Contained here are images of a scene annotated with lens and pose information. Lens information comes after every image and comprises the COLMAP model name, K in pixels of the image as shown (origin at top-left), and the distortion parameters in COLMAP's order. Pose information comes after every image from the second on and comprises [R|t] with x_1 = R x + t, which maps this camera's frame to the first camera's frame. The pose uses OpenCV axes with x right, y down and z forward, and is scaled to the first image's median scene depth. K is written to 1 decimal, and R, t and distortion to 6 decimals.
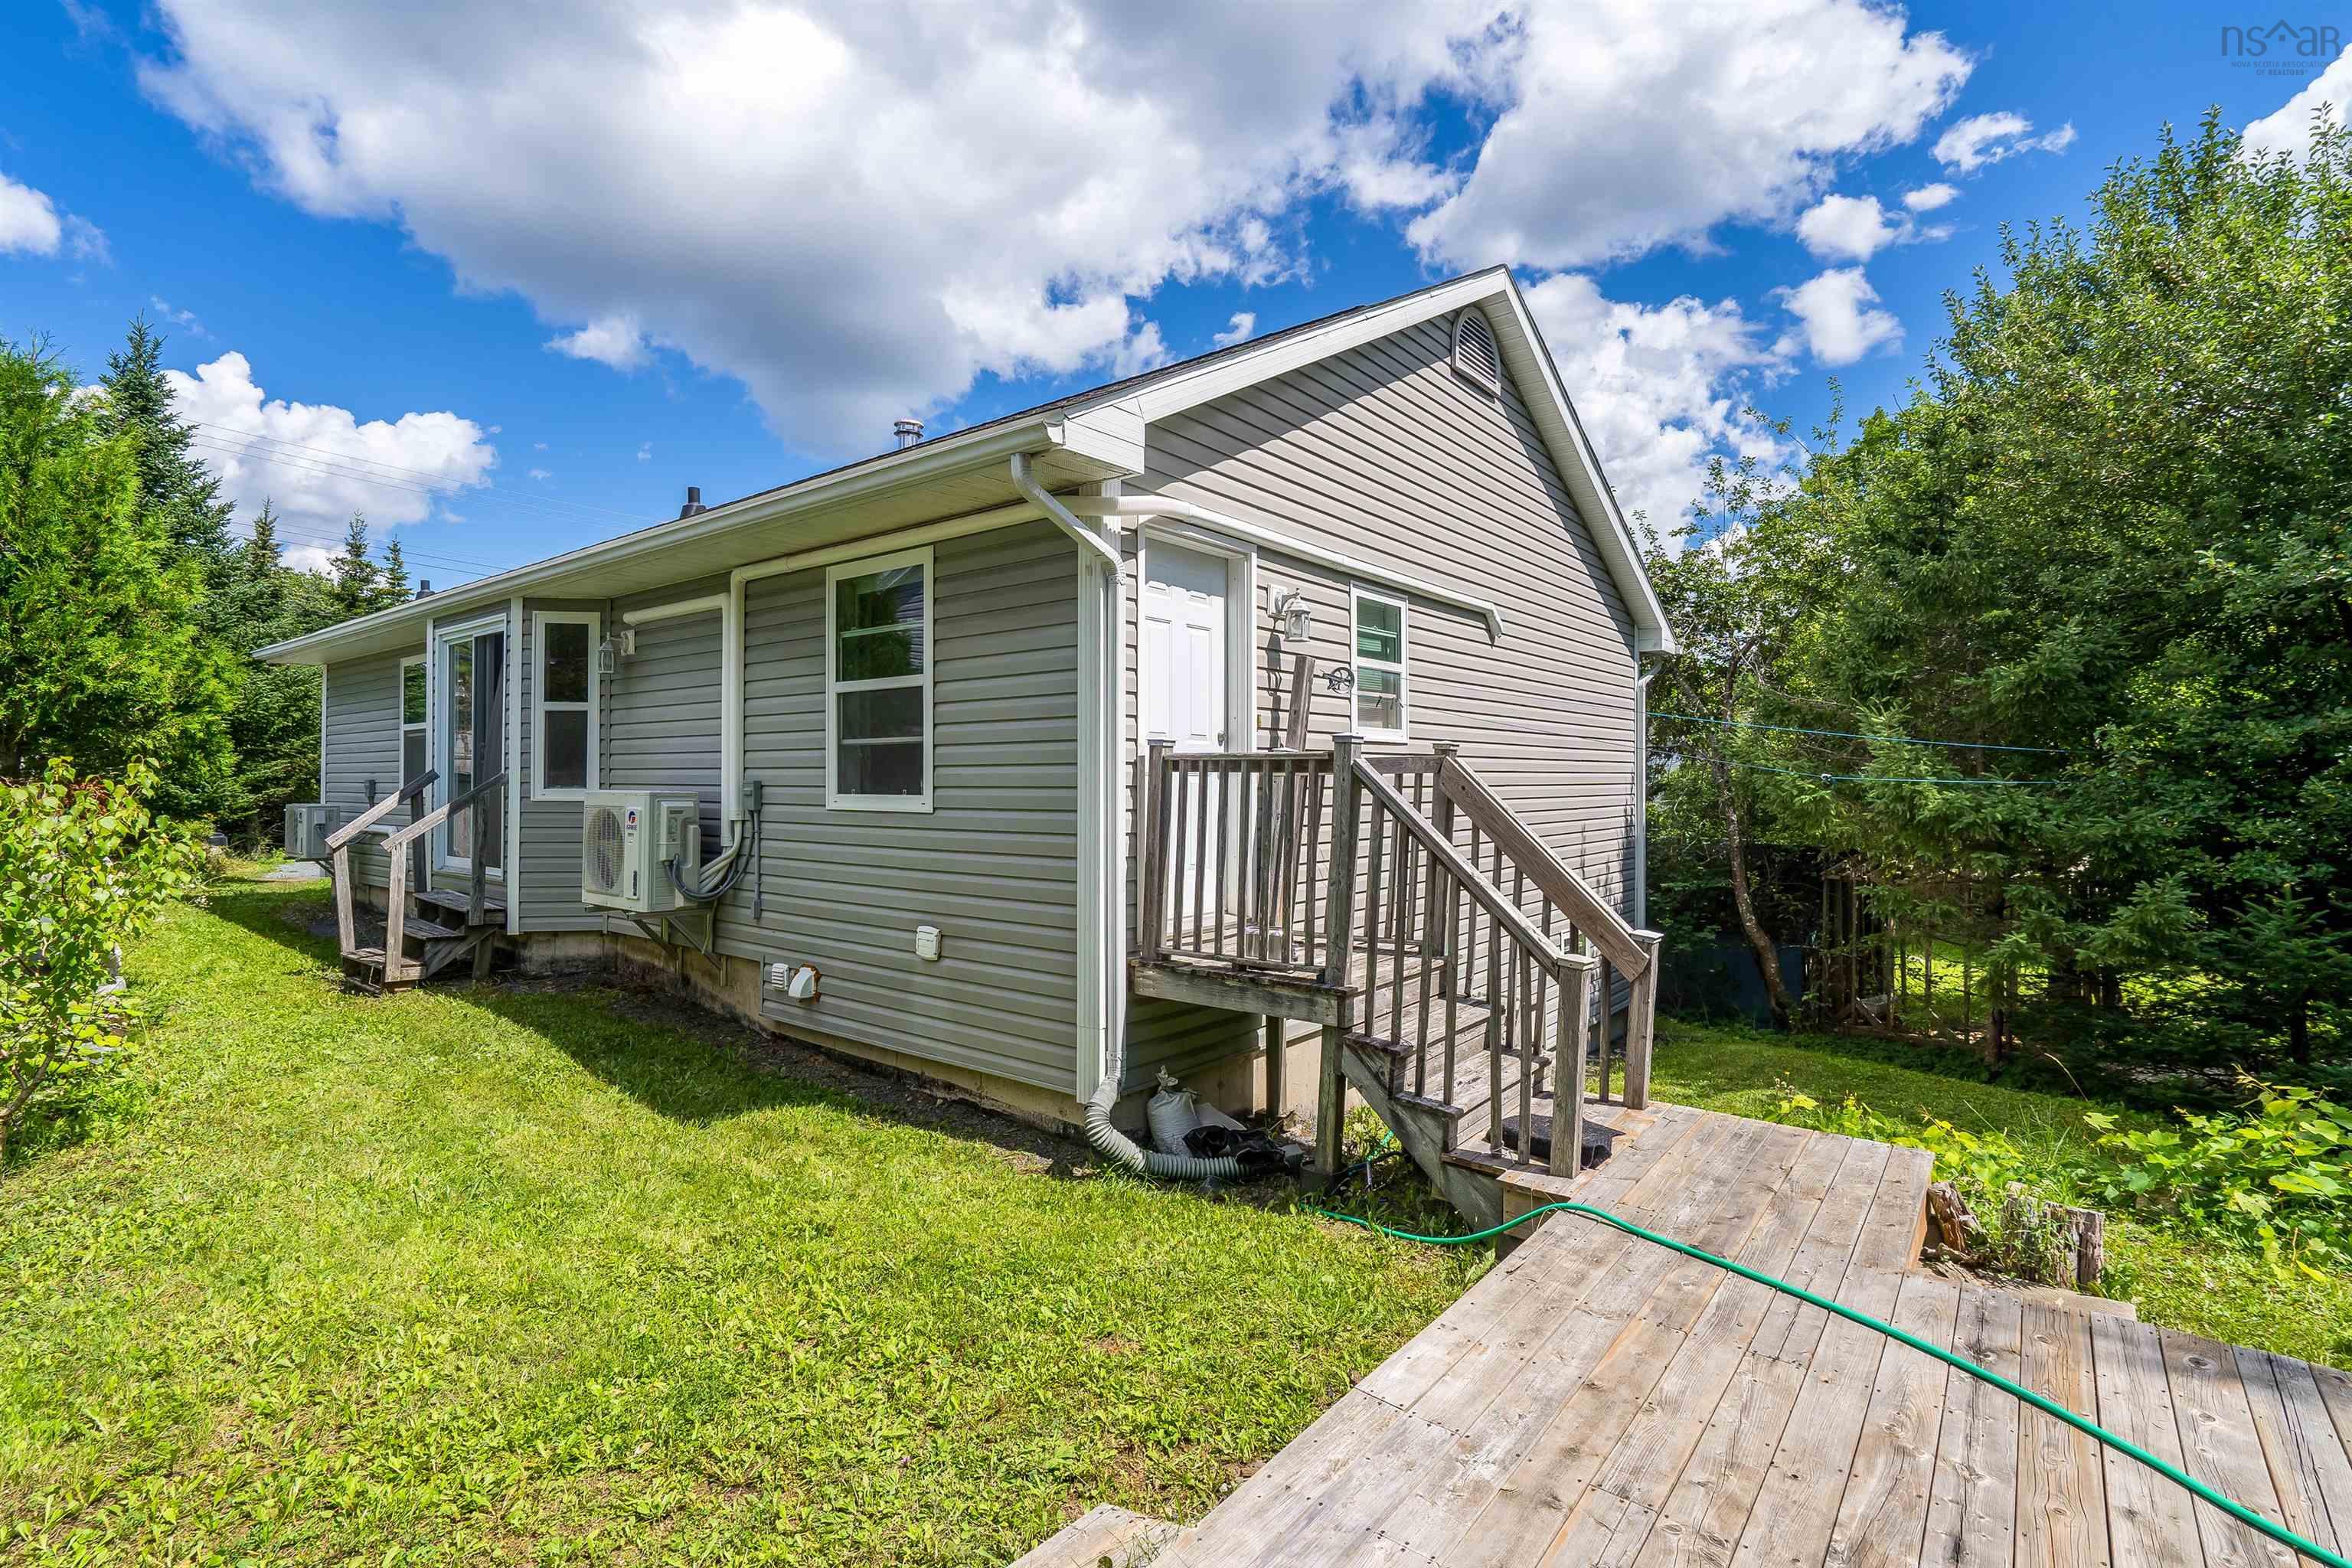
lens RADIAL K [[1088.5, 0, 1176.0], [0, 1088.5, 784.0], [0, 0, 1]] dist [-0.004300, -0.000434]
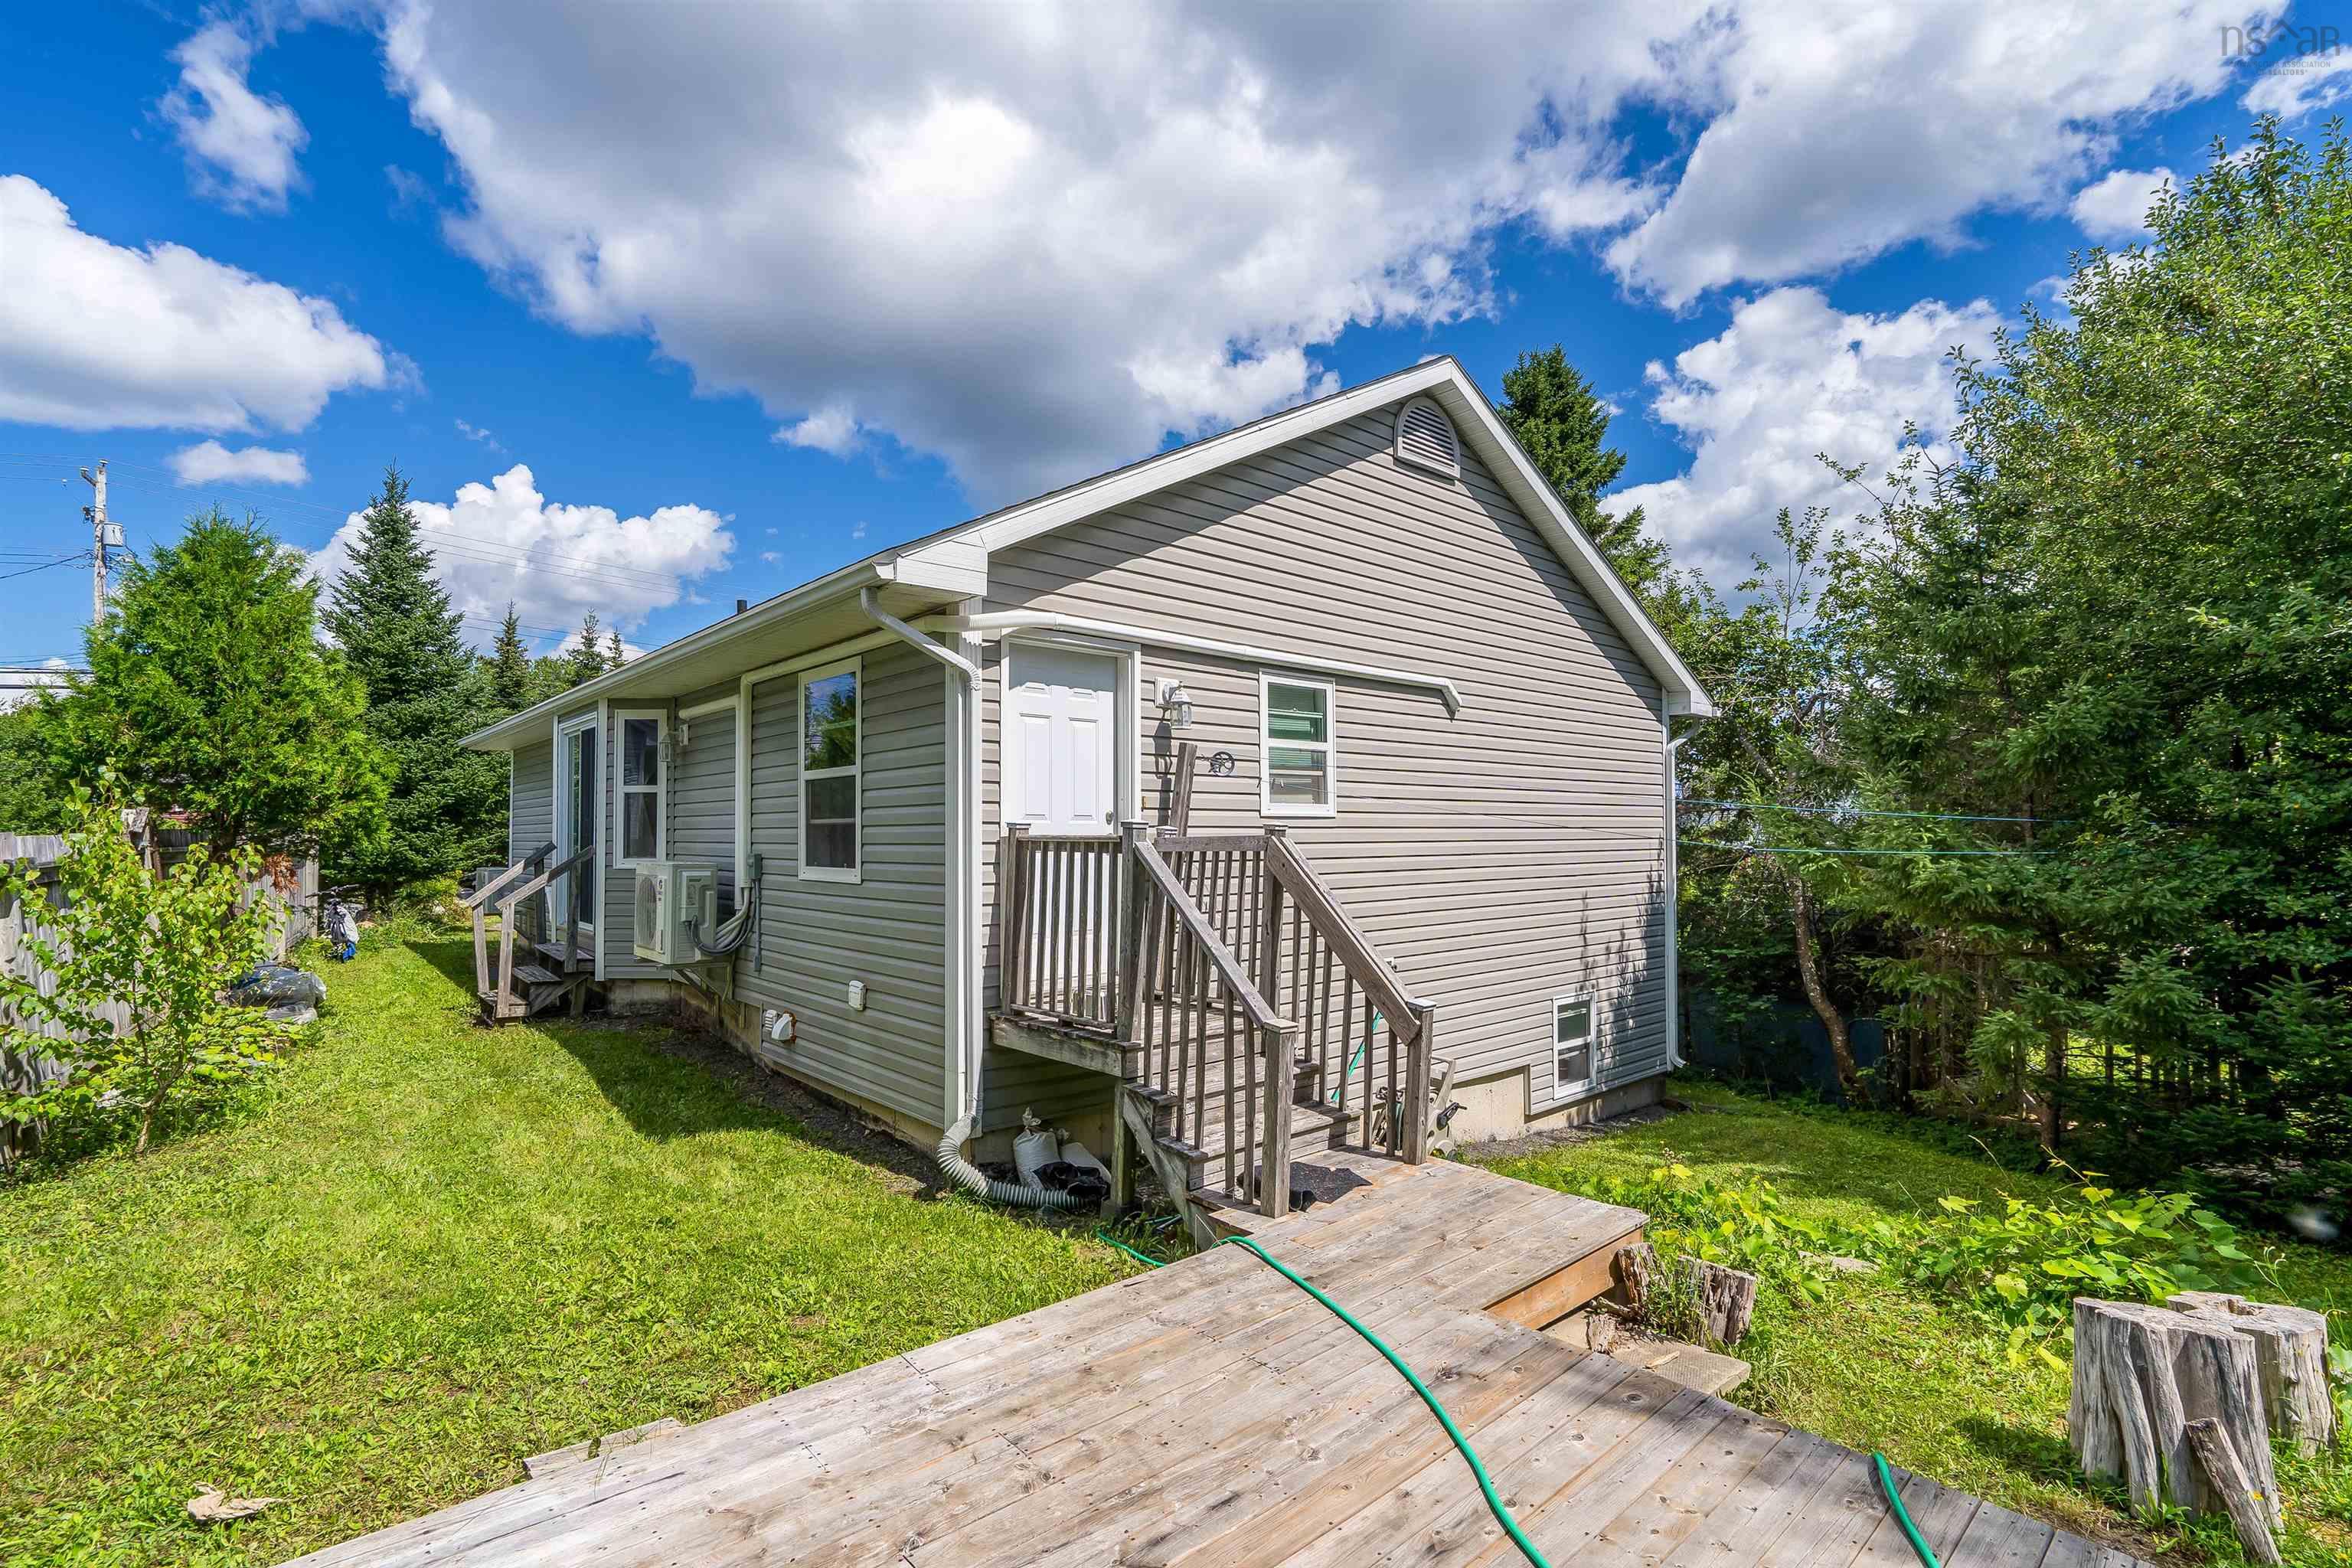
lens RADIAL K [[1085.8, 0, 1169.5], [0, 1085.8, 846.1], [0, 0, 1]] dist [0.002989, -0.009017]
pose [[0.983754, -0.002365, -0.179506, 0.262039], [0.003695, 0.999968, 0.007071, -0.018594], [0.179484, -0.007619, 0.983731, -0.073207]]
